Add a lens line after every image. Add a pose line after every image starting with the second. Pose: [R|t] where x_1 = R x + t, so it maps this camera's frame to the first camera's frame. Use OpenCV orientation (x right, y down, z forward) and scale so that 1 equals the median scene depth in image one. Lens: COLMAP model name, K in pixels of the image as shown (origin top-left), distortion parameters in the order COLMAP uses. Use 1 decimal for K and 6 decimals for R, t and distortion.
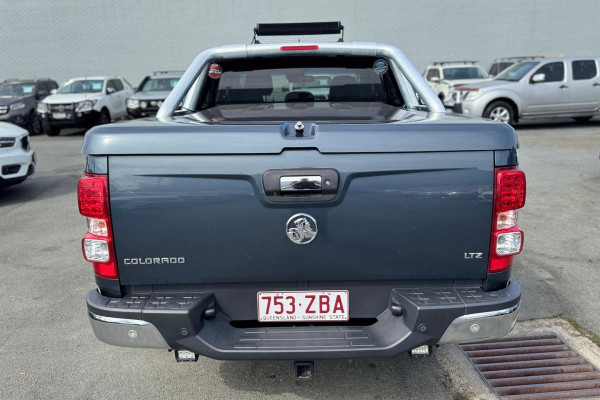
lens RADIAL K [[493.8, 0, 300.1], [0, 493.8, 210.3], [0, 0, 1]] dist [0.137657, -0.245449]
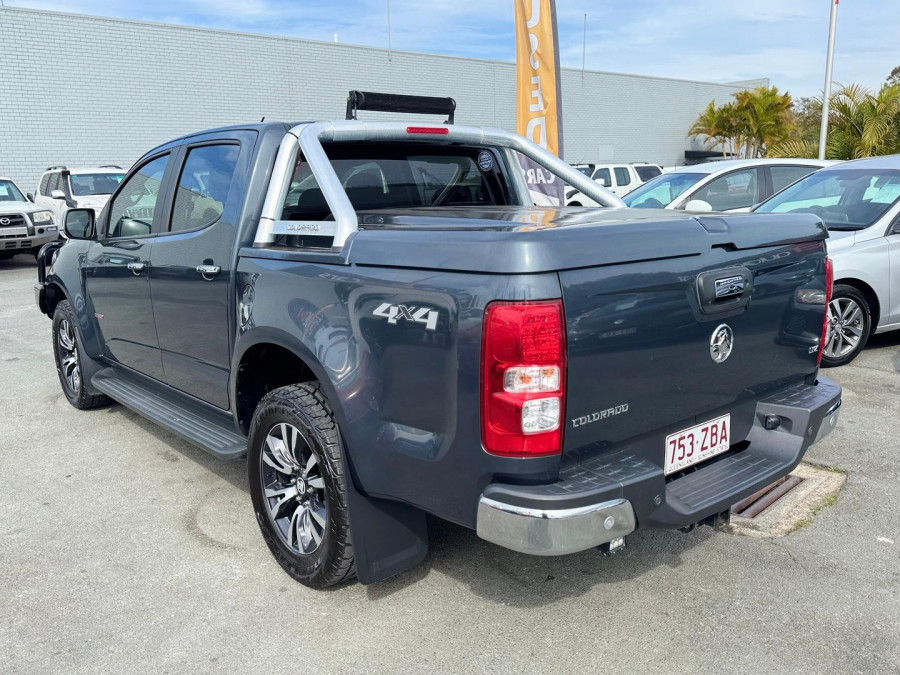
lens RADIAL K [[754.5, 0, 450.0], [0, 754.5, 337.5], [0, 0, 1]] dist [0.059486, -0.092201]
pose [[0.767742, -0.116960, 0.629994, -1.068345], [0.157574, 0.987469, -0.008702, -0.030795], [-0.621082, 0.105952, 0.776551, 0.271786]]
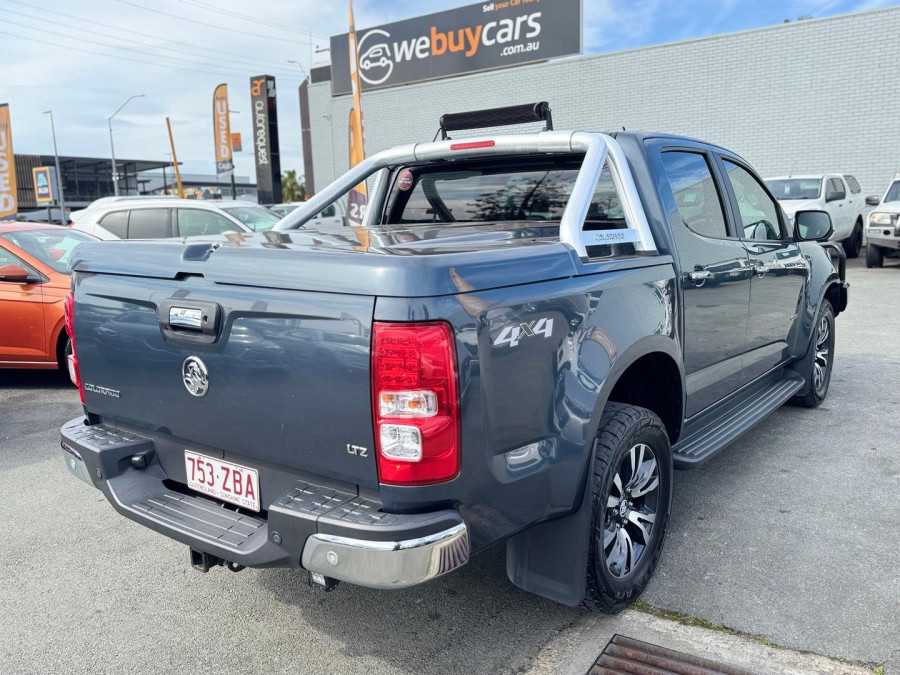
lens RADIAL K [[754.5, 0, 450.0], [0, 754.5, 337.5], [0, 0, 1]] dist [0.059486, -0.092201]
pose [[0.803847, 0.103937, -0.585685, 0.963751], [-0.139337, 0.990123, -0.015529, -0.057248], [0.578286, 0.094090, 0.810390, 0.228217]]
